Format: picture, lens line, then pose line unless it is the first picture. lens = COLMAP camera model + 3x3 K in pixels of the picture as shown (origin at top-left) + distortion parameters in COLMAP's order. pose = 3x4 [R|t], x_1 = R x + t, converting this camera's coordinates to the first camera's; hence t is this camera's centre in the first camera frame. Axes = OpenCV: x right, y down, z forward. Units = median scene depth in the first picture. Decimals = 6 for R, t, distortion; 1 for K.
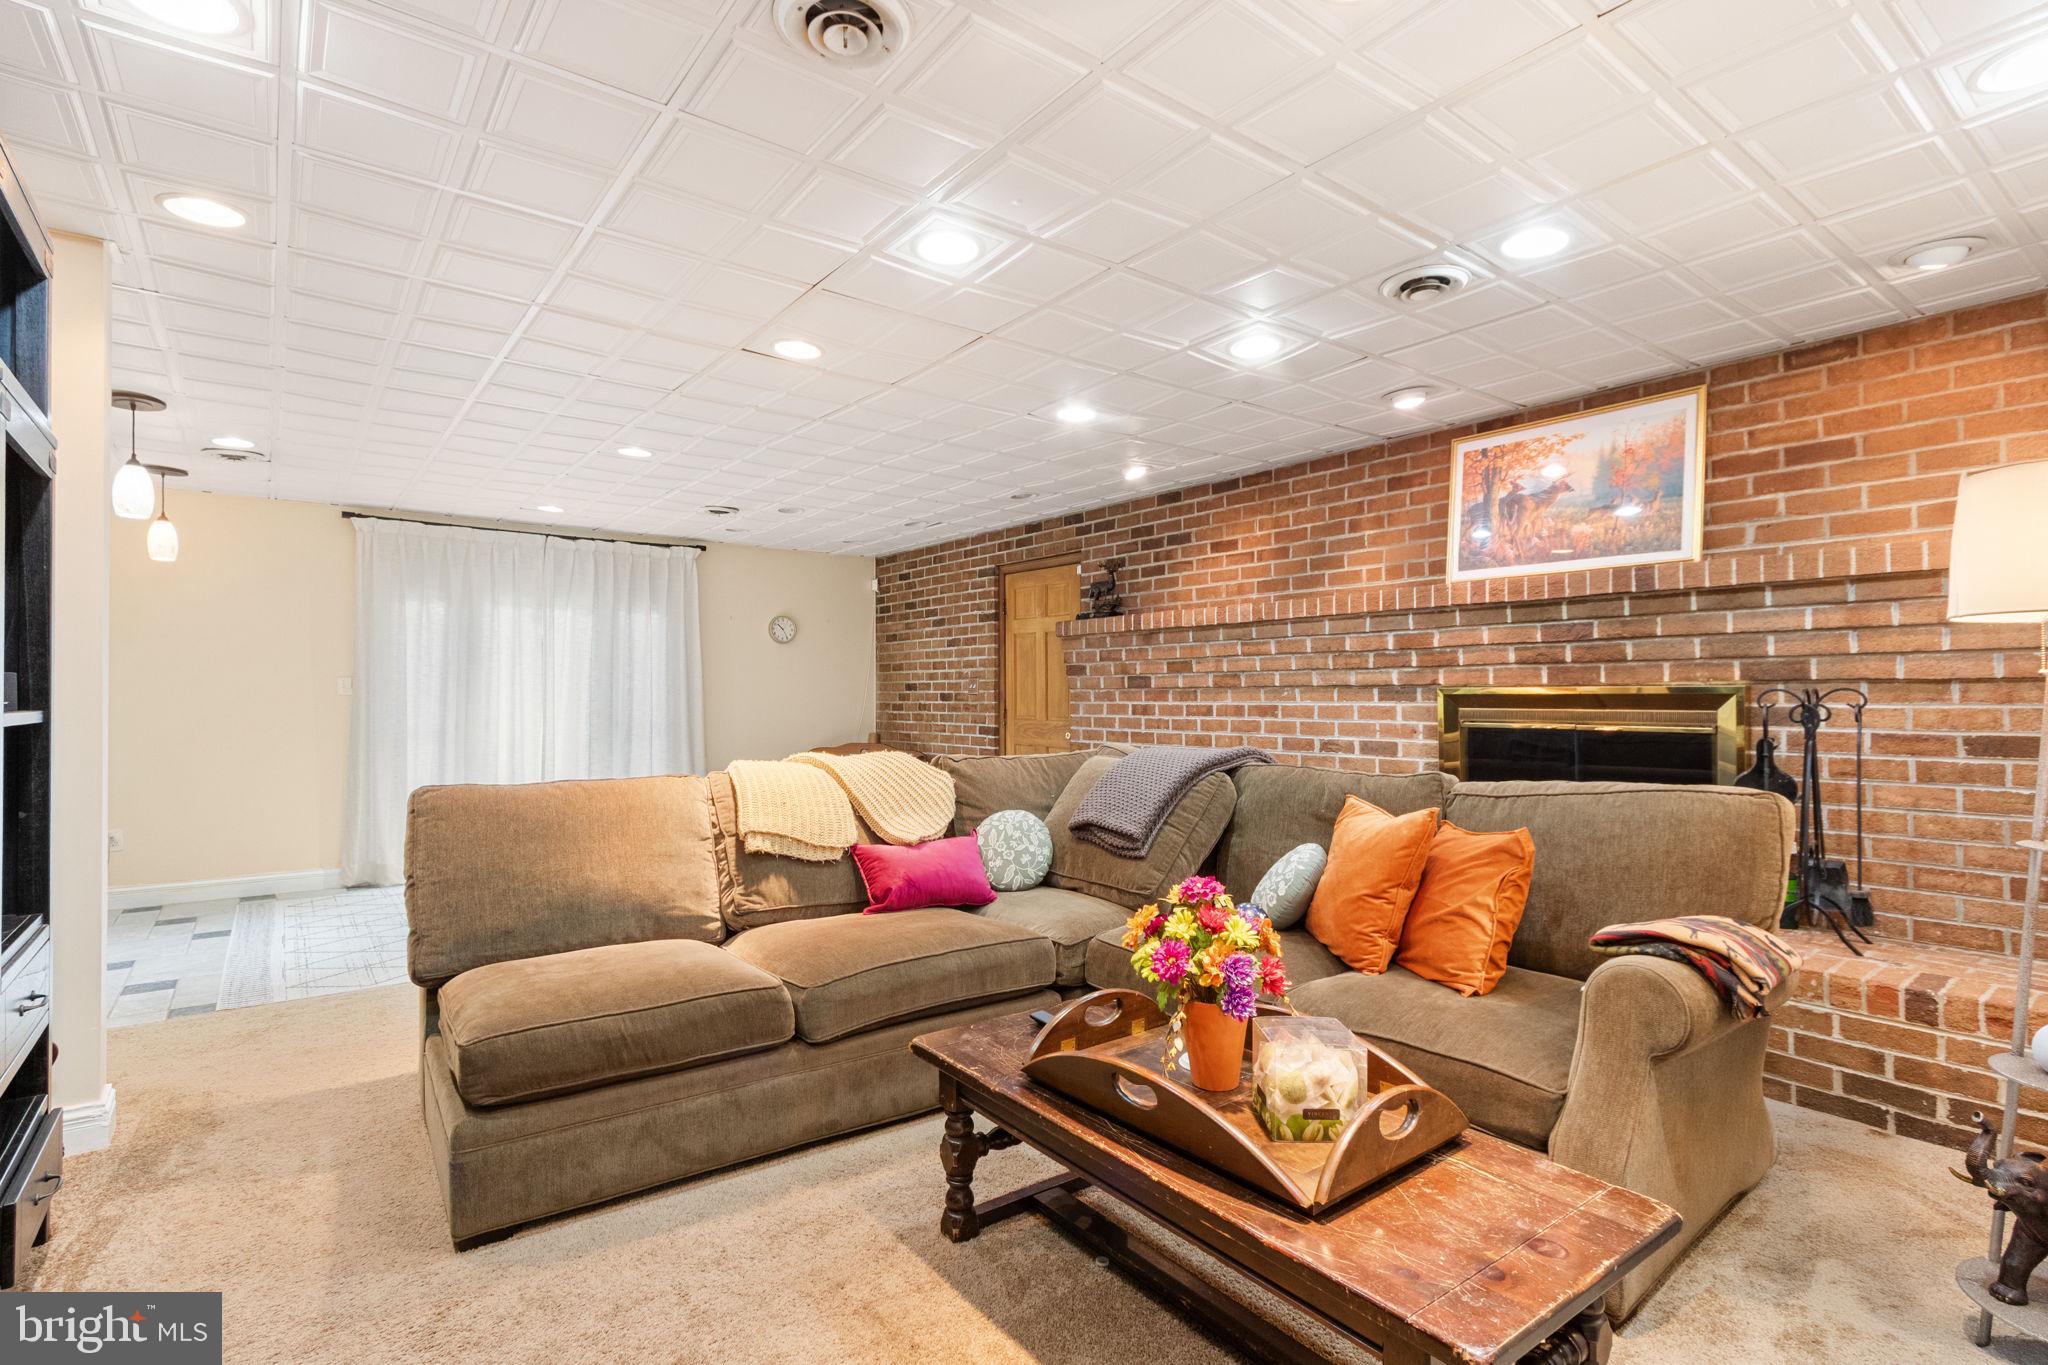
lens RADIAL K [[1000.6, 0, 1024.0], [0, 1000.6, 682.5], [0, 0, 1]] dist [-0.000192, -0.000208]
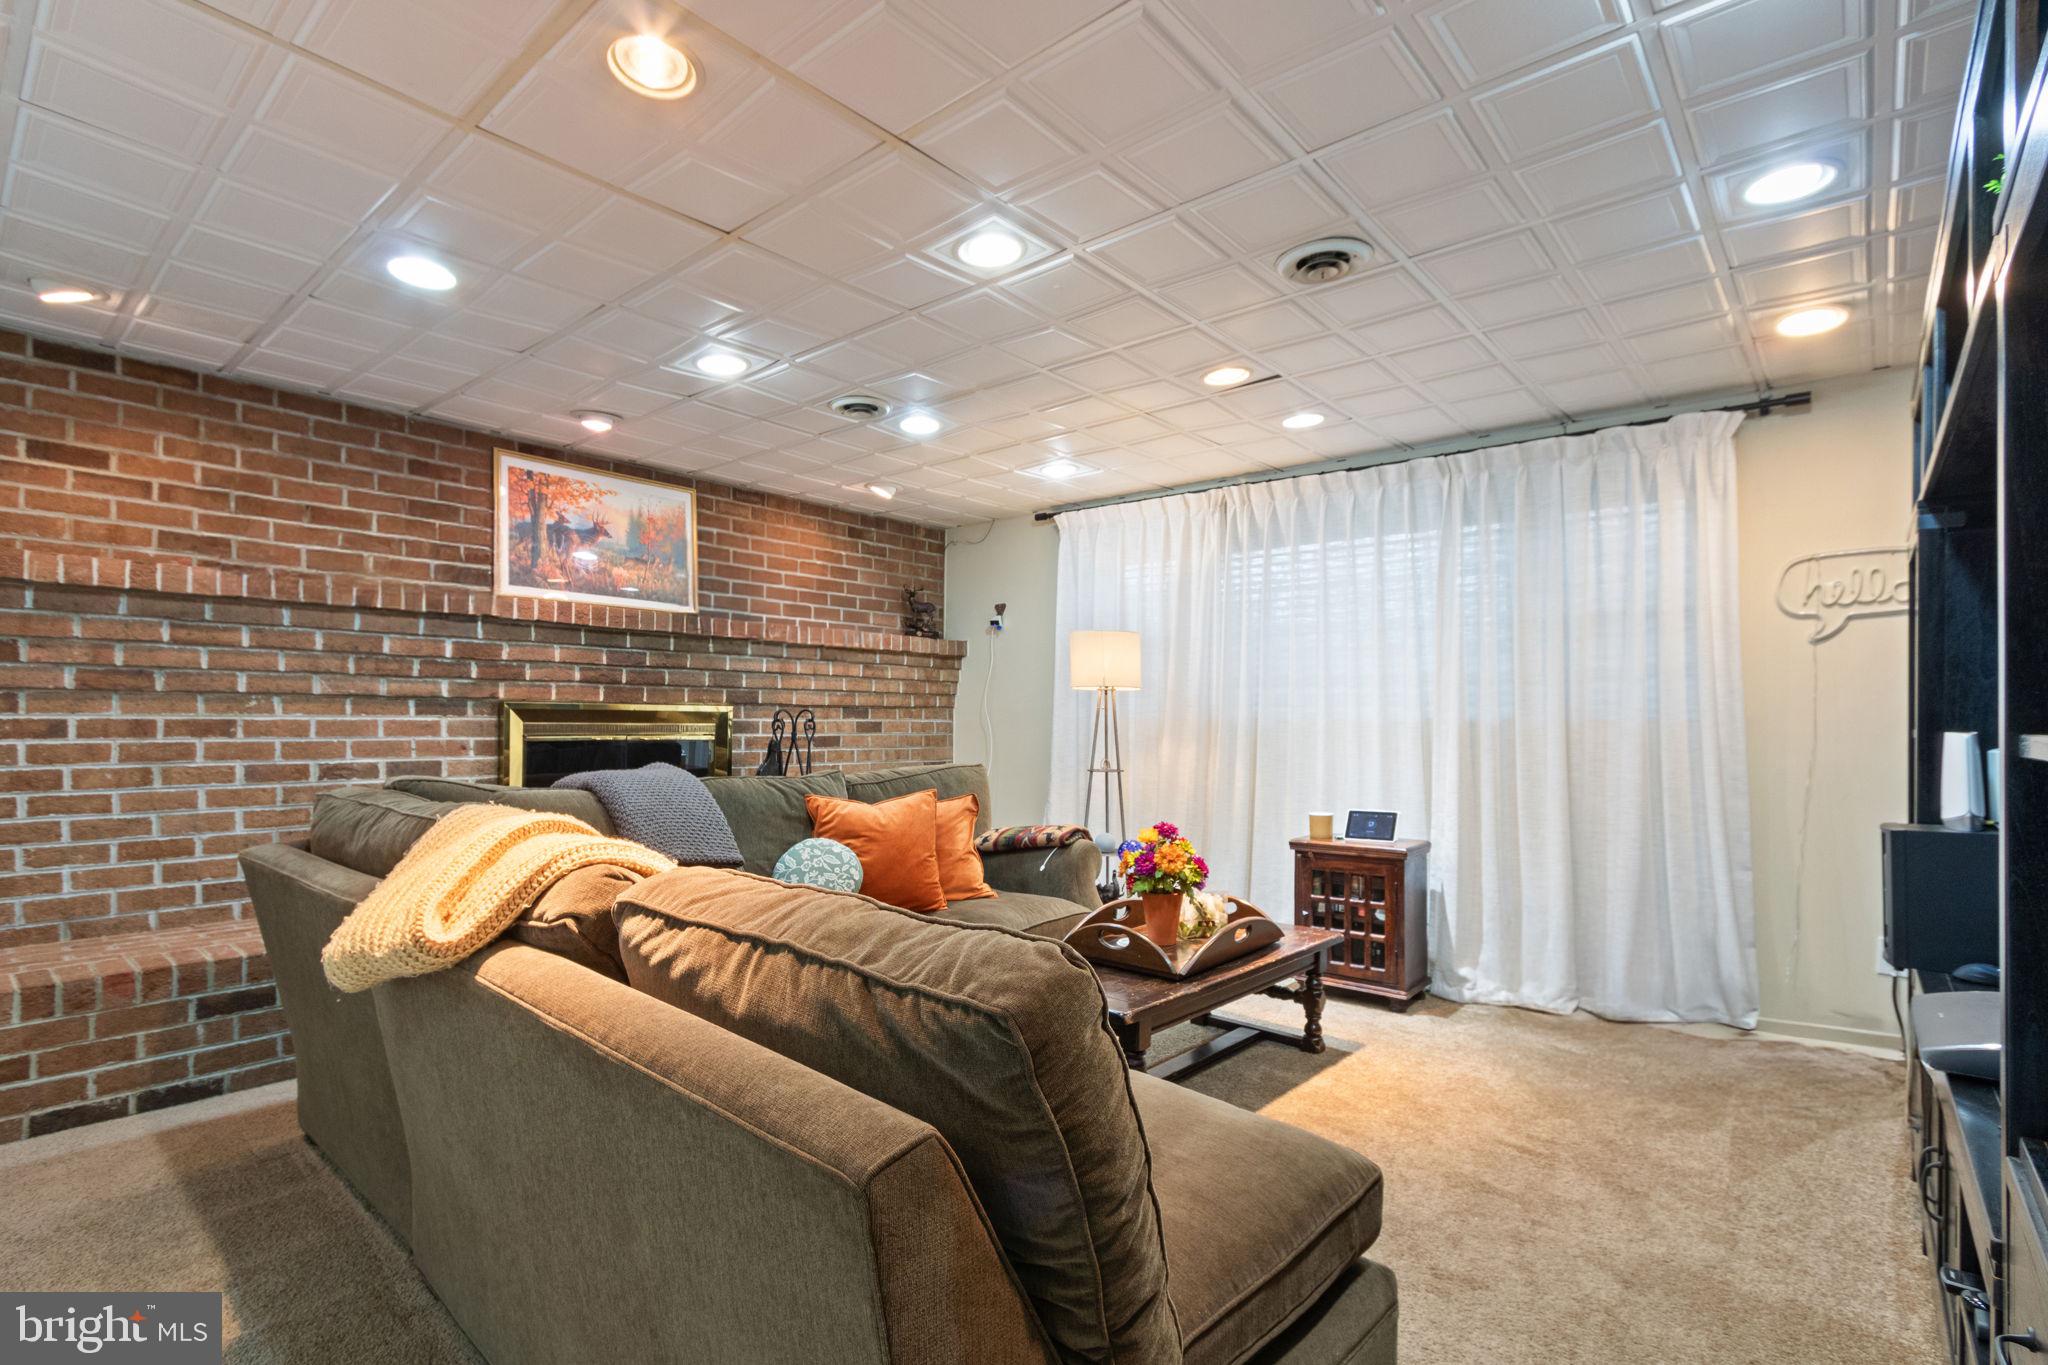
lens RADIAL K [[958.6, 0, 1013.4], [0, 958.6, 698.0], [0, 0, 1]] dist [0.001740, -0.000524]
pose [[-0.204016, 0.021315, 0.978736, -0.588207], [-0.023175, 0.999378, -0.026595, 0.014666], [-0.978693, -0.028108, -0.203395, 0.689931]]
